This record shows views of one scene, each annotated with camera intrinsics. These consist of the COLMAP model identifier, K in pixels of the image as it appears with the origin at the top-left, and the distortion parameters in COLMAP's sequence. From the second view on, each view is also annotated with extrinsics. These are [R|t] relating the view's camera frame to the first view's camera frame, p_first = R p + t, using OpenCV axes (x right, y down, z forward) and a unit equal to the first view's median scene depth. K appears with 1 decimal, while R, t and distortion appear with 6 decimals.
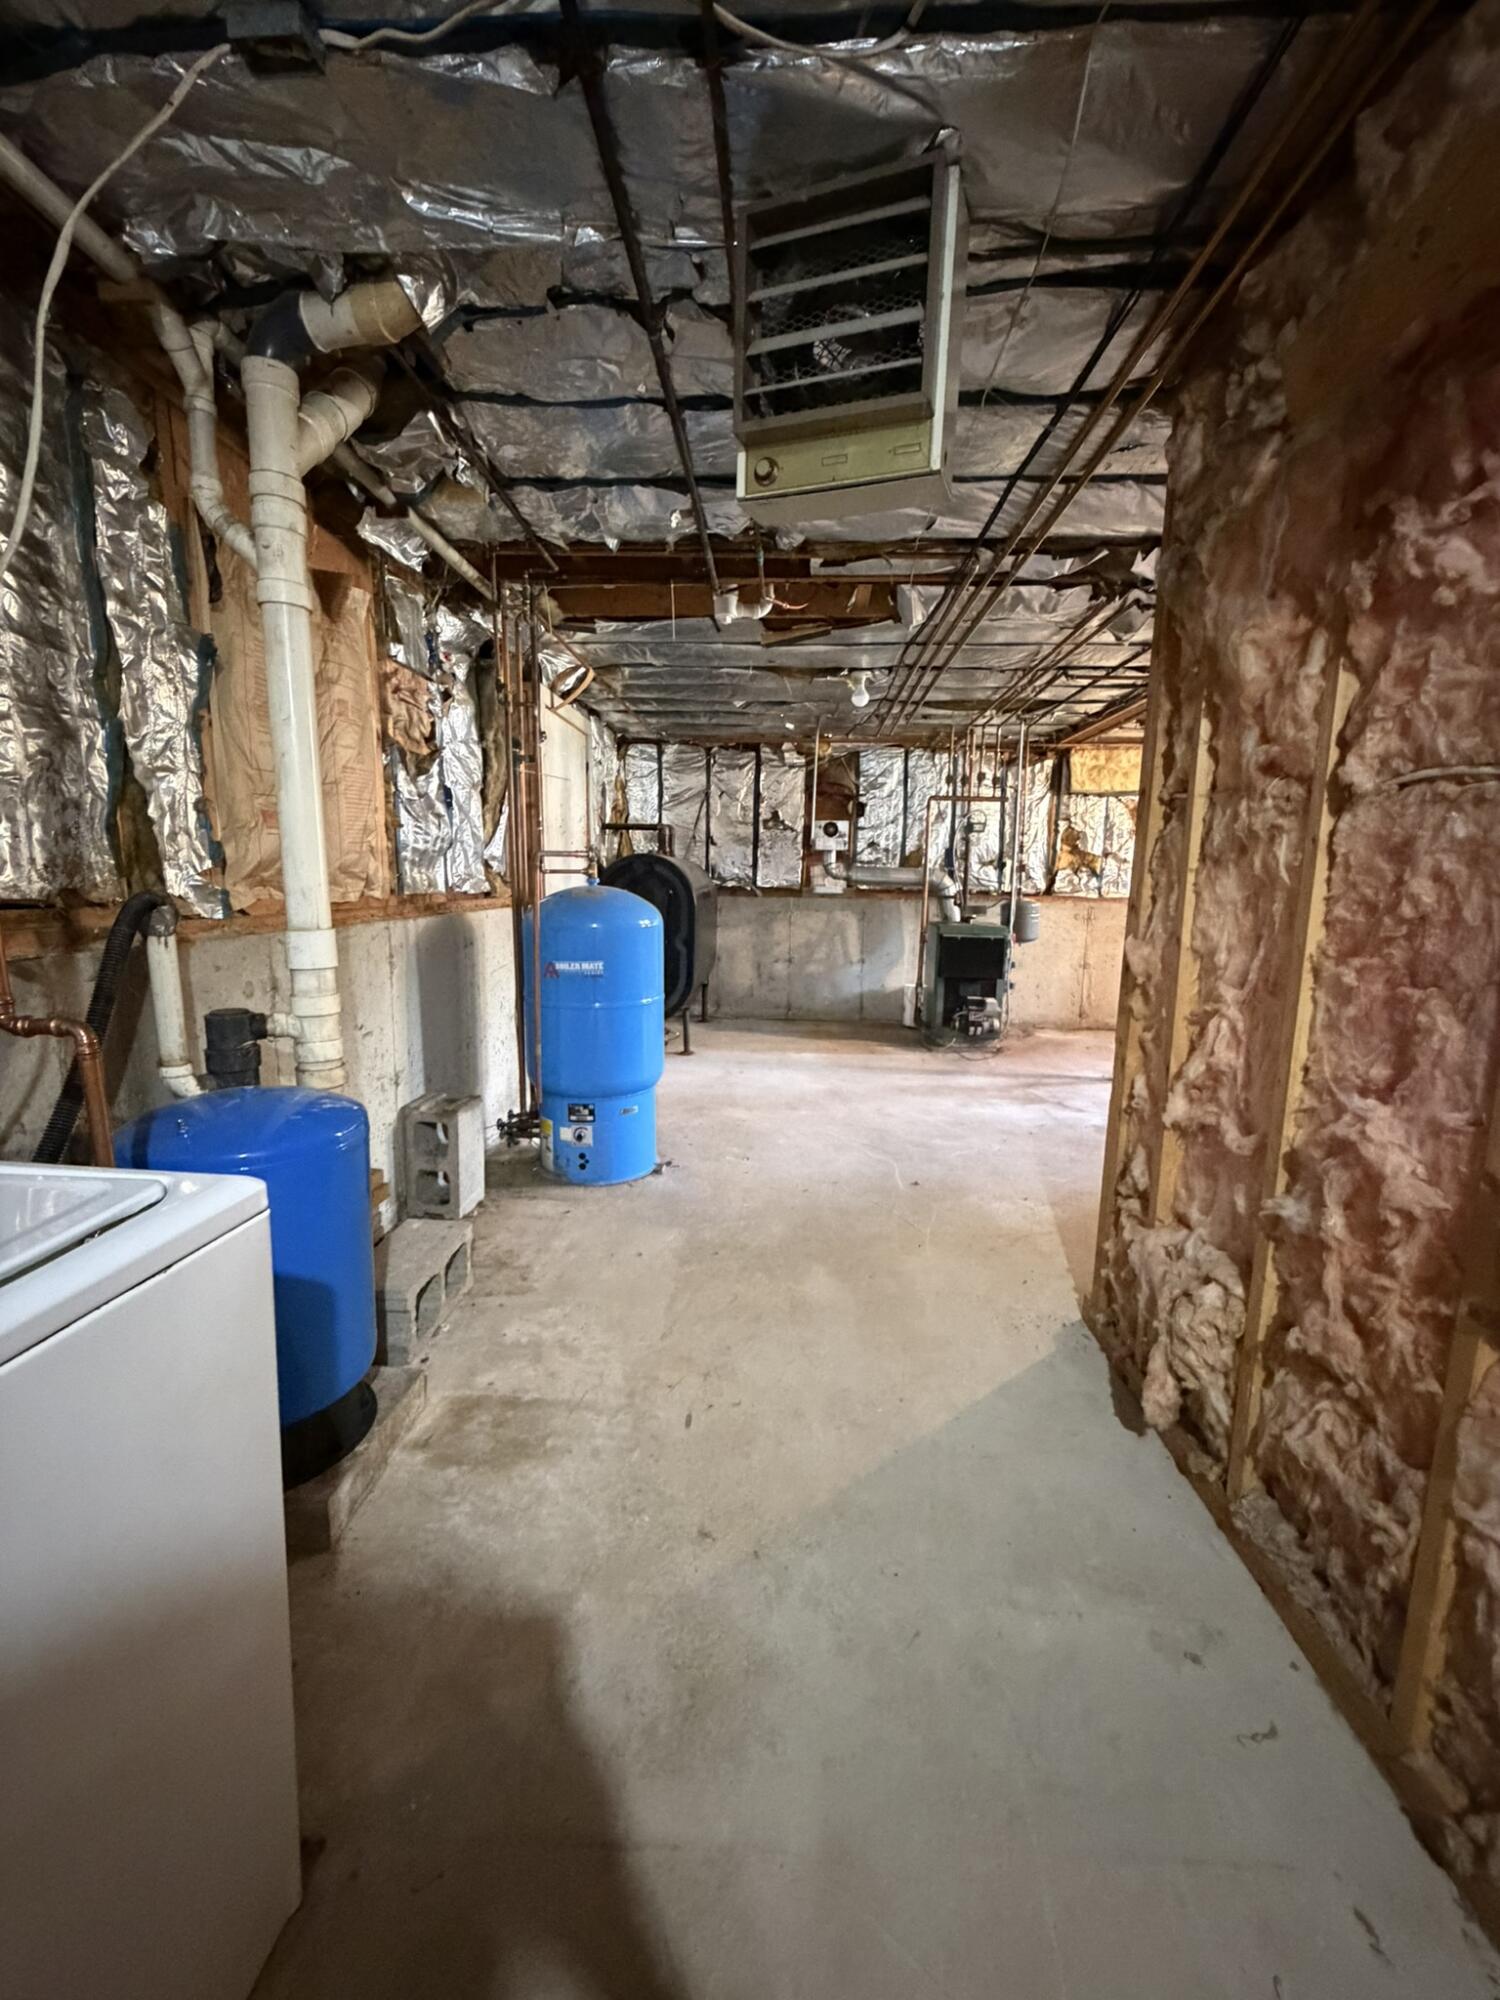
lens RADIAL K [[797.8, 0, 750.0], [0, 797.8, 1000.0], [0, 0, 1]] dist [-0.001417, 0.000634]
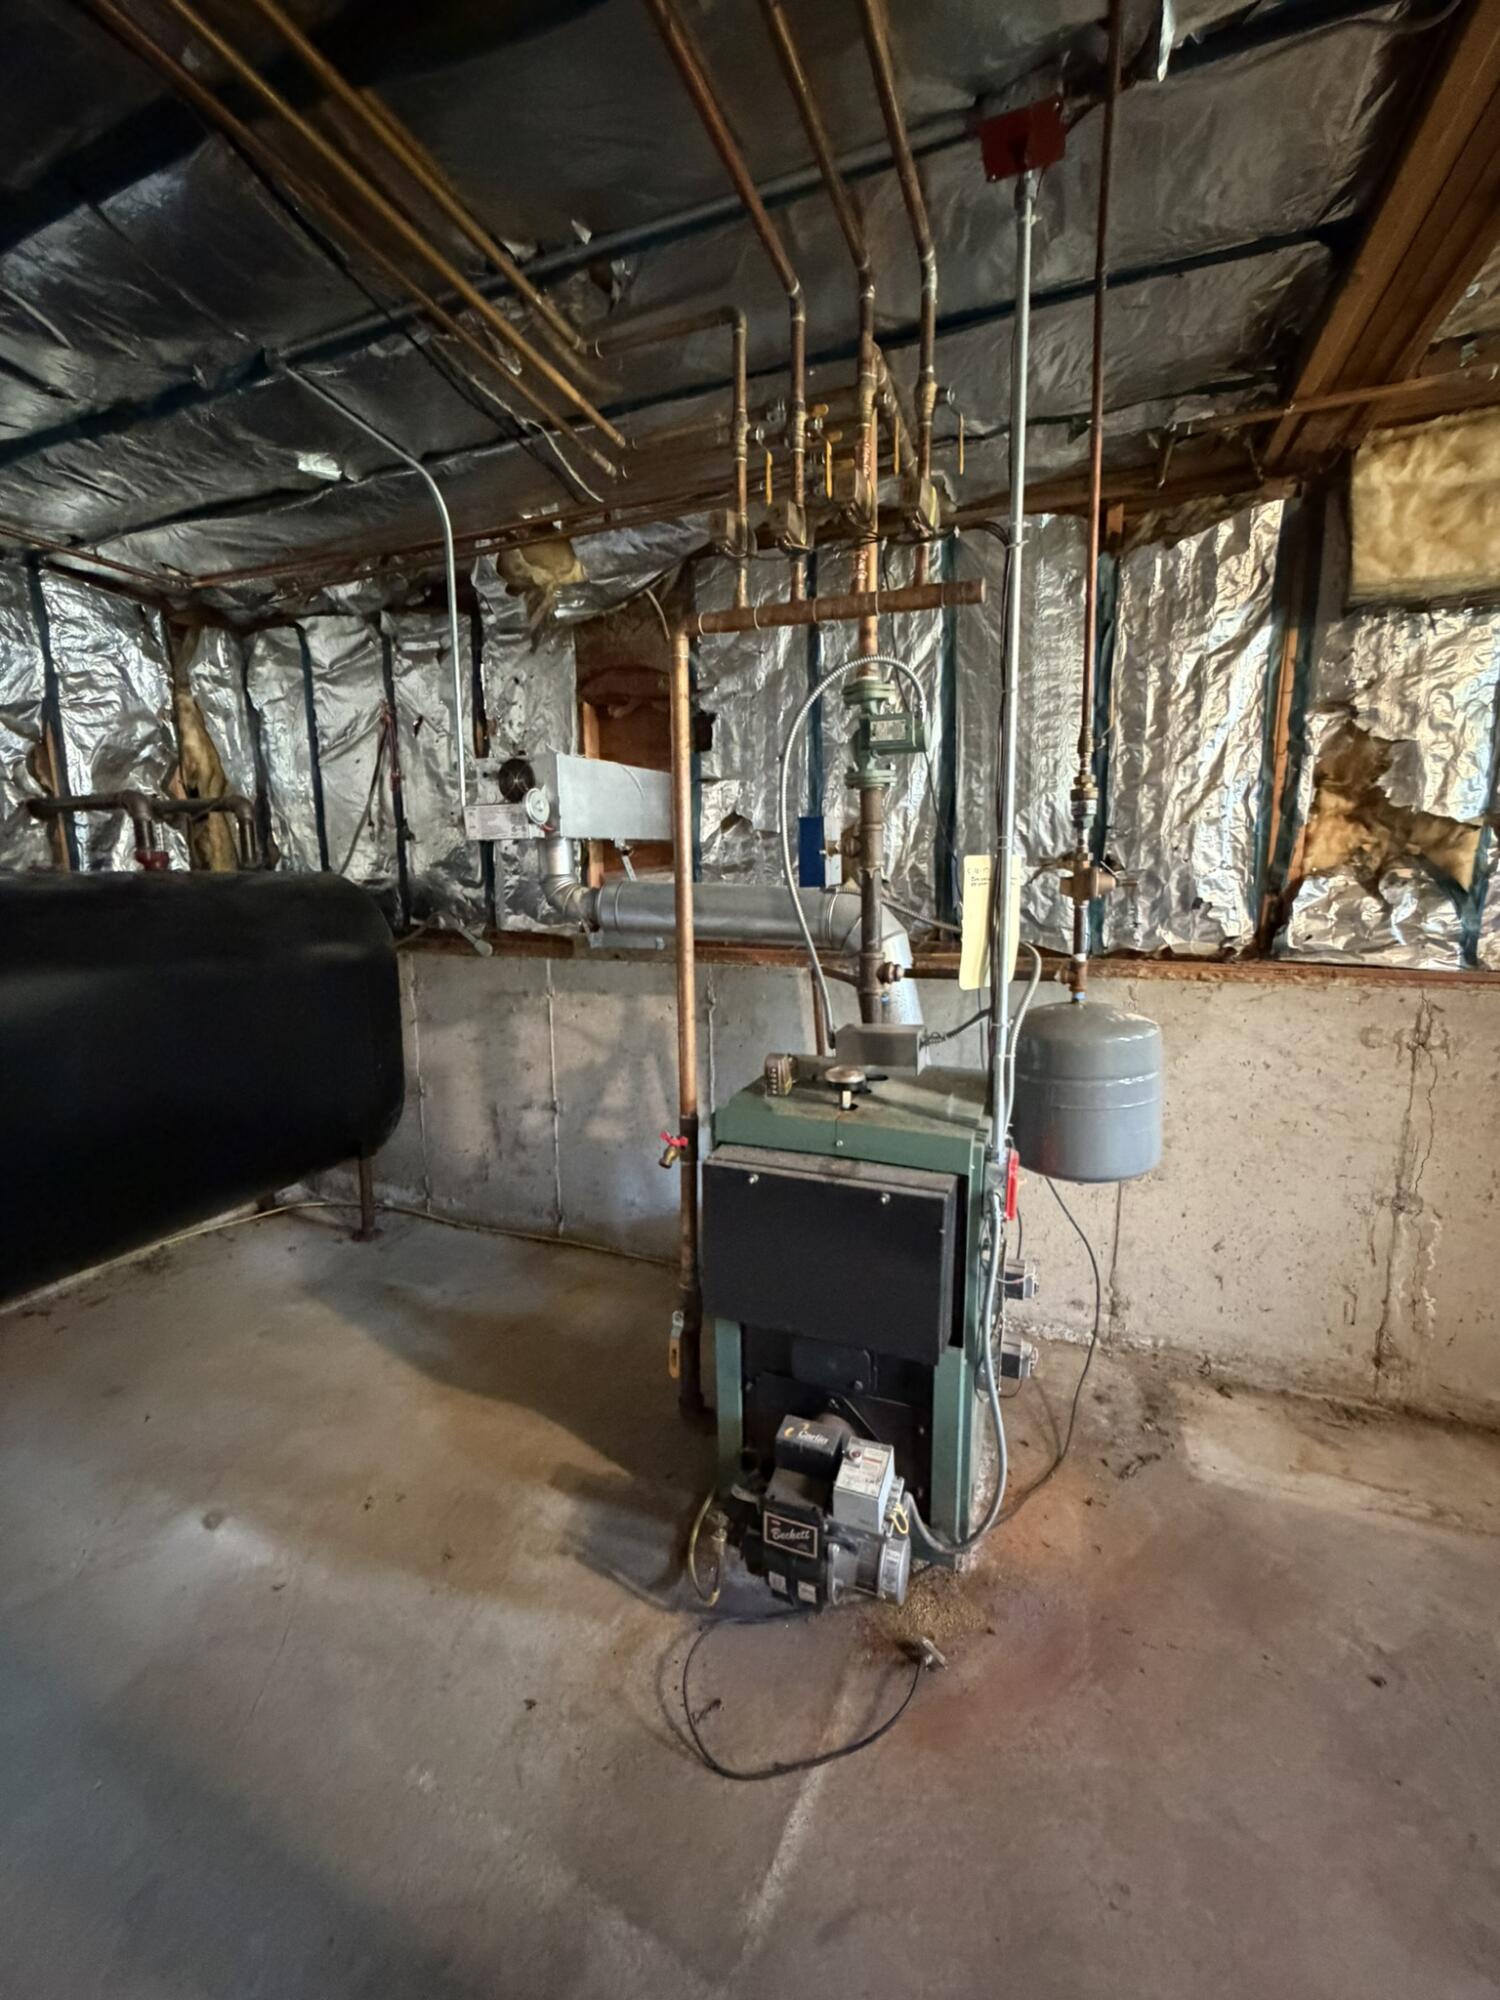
lens RADIAL K [[797.8, 0, 750.0], [0, 797.8, 1000.0], [0, 0, 1]] dist [-0.001417, 0.000634]
pose [[0.947959, 0.025494, -0.317369, 0.286396], [-0.024623, 0.999674, 0.006756, -0.113865], [0.317437, 0.001410, 0.948278, 0.649936]]
